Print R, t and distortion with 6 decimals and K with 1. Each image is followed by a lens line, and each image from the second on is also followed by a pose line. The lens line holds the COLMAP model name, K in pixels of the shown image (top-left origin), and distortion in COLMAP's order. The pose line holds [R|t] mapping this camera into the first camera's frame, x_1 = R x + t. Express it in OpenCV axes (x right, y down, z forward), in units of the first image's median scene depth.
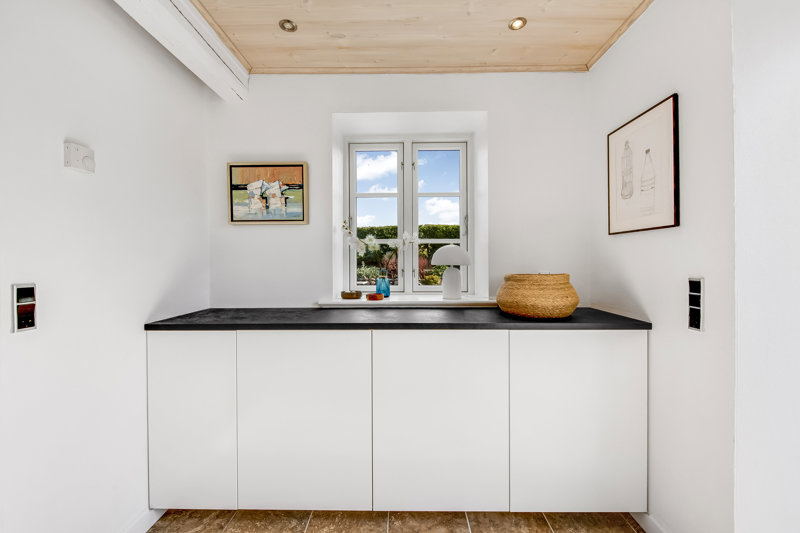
lens RADIAL K [[319.1, 0, 399.7], [0, 319.1, 260.4], [0, 0, 1]] dist [-0.009719, -0.000159]
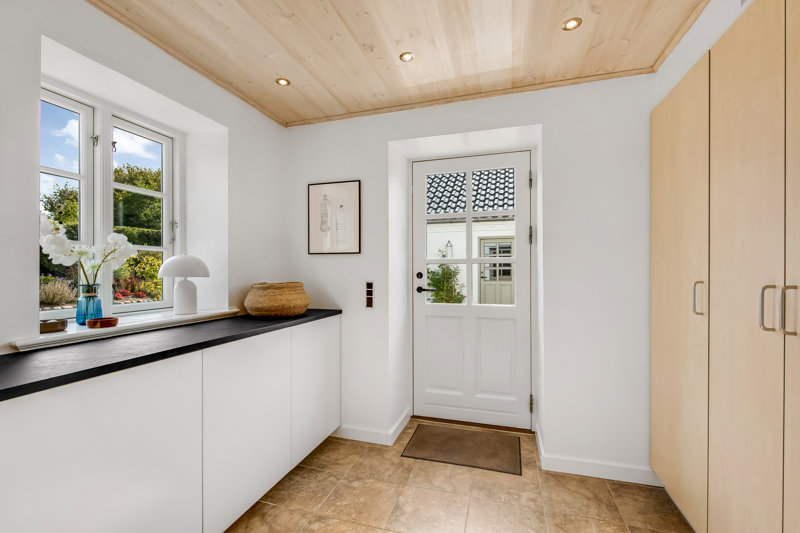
lens RADIAL K [[364.6, 0, 400.4], [0, 364.6, 271.3], [0, 0, 1]] dist [0.001428, 0.000223]
pose [[0.271534, 0.002563, 0.962426, -0.859763], [0.001121, 0.999995, -0.002979, 0.001958], [-0.962428, 0.001888, 0.271529, 0.163901]]
